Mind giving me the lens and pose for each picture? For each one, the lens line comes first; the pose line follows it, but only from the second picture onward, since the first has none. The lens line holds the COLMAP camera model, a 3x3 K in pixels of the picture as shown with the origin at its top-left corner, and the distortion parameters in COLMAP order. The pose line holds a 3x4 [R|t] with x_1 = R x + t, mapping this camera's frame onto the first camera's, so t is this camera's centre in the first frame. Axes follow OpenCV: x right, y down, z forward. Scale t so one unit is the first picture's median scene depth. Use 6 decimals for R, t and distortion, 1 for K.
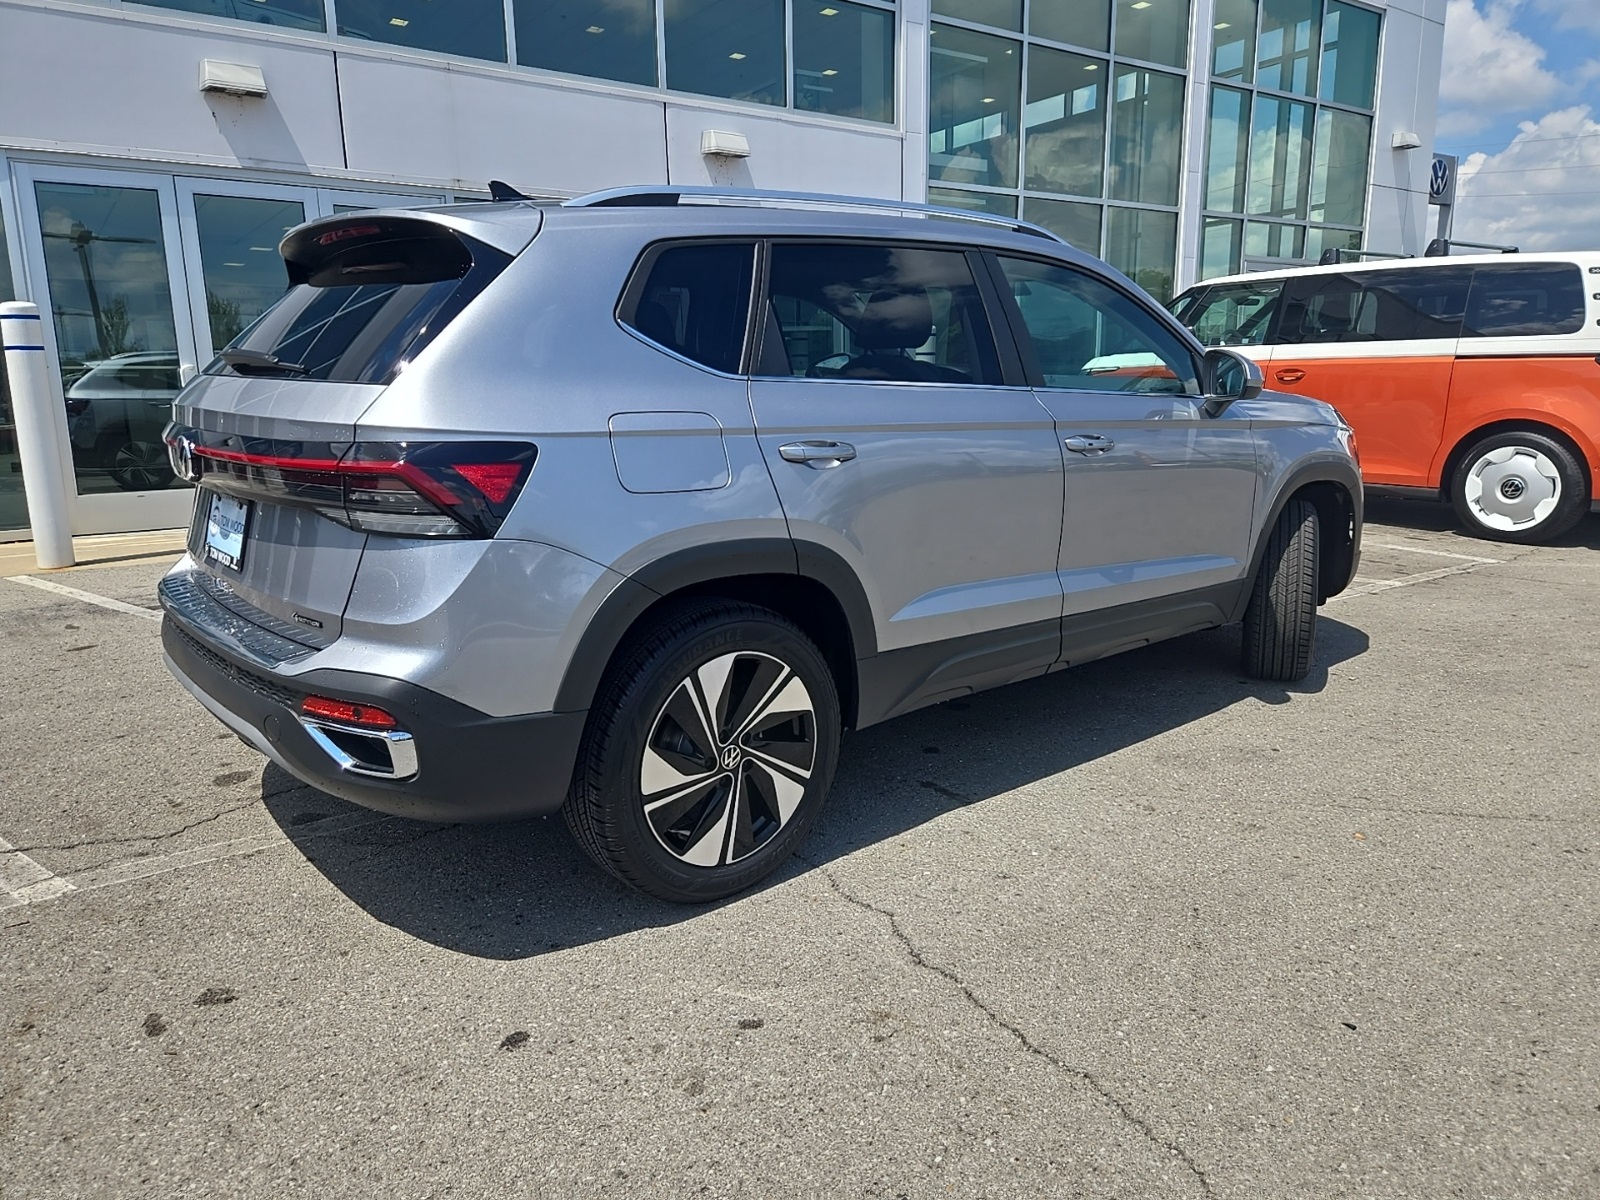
lens RADIAL K [[1096.0, 0, 810.5], [0, 1096.0, 595.5], [0, 0, 1]] dist [0.072583, -0.059834]
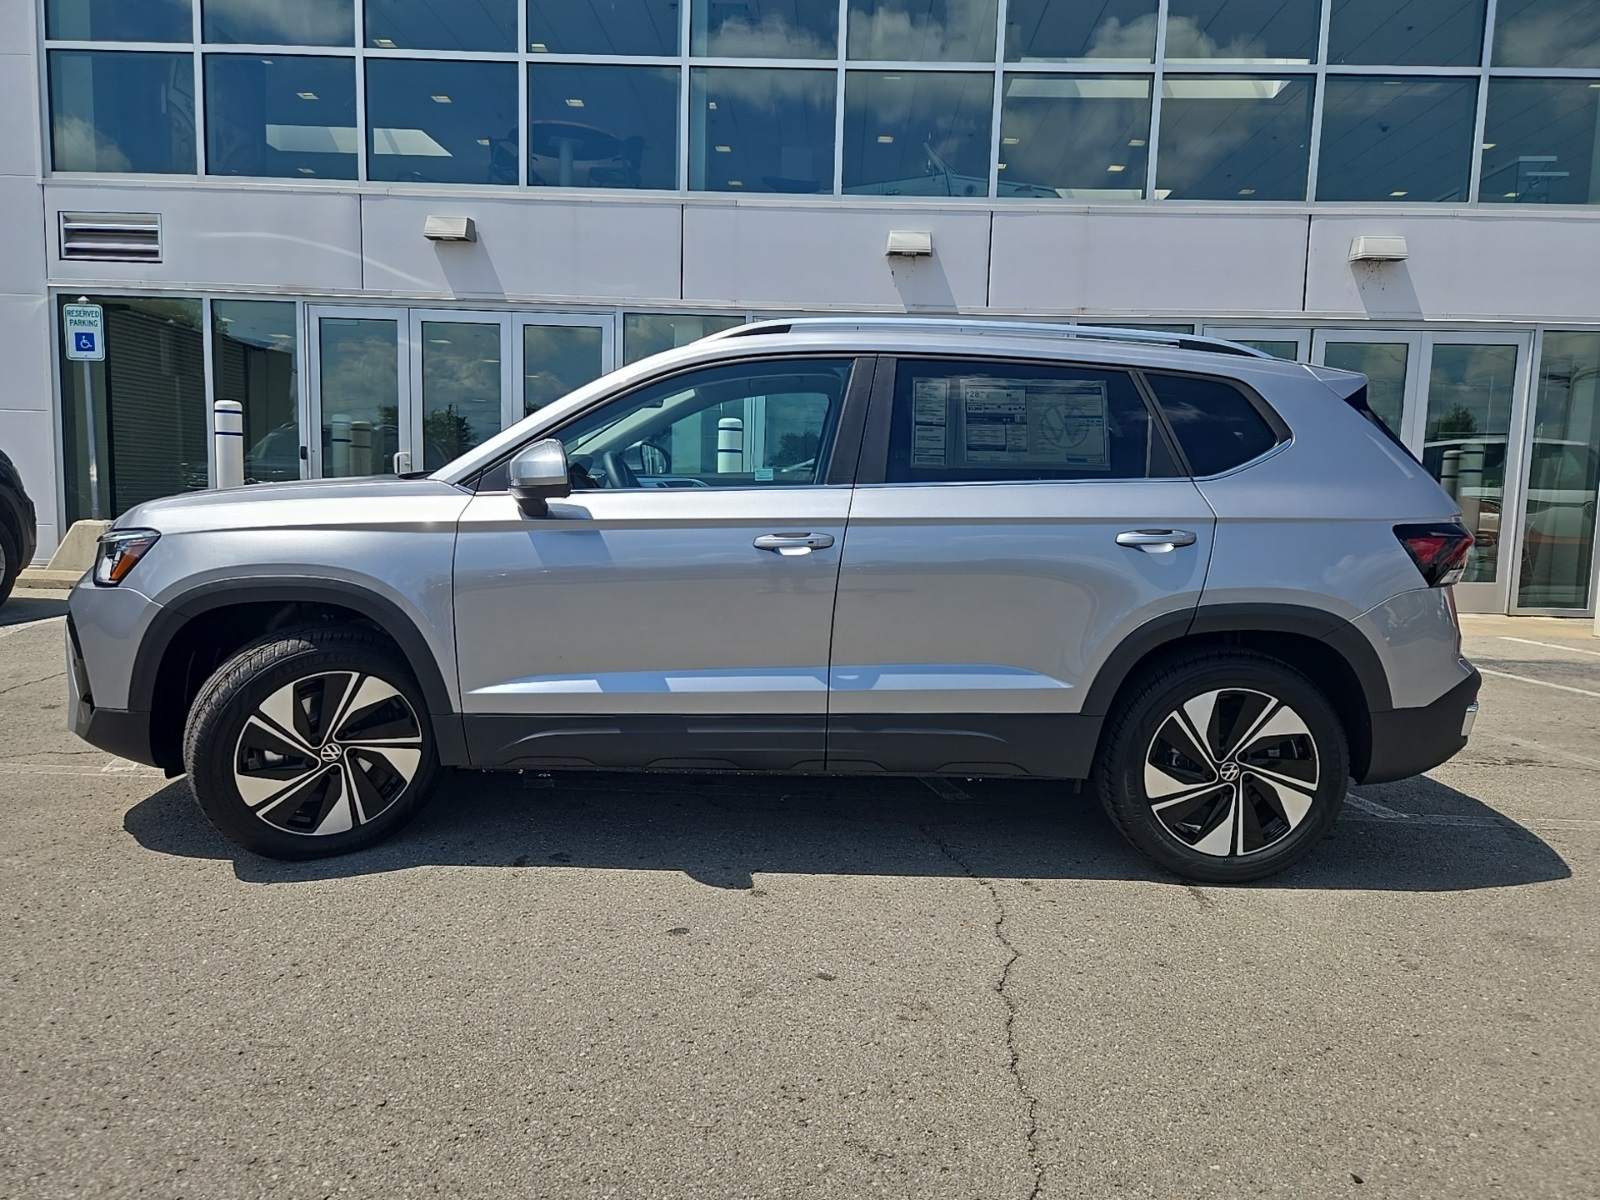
lens RADIAL K [[1109.7, 0, 800.0], [0, 1109.7, 600.0], [0, 0, 1]] dist [0.075549, -0.067234]
pose [[0.791403, 0.099223, -0.603188, 0.187755], [-0.156787, 0.986678, -0.043405, 0.007825], [0.590846, 0.128923, 0.796417, -0.022904]]
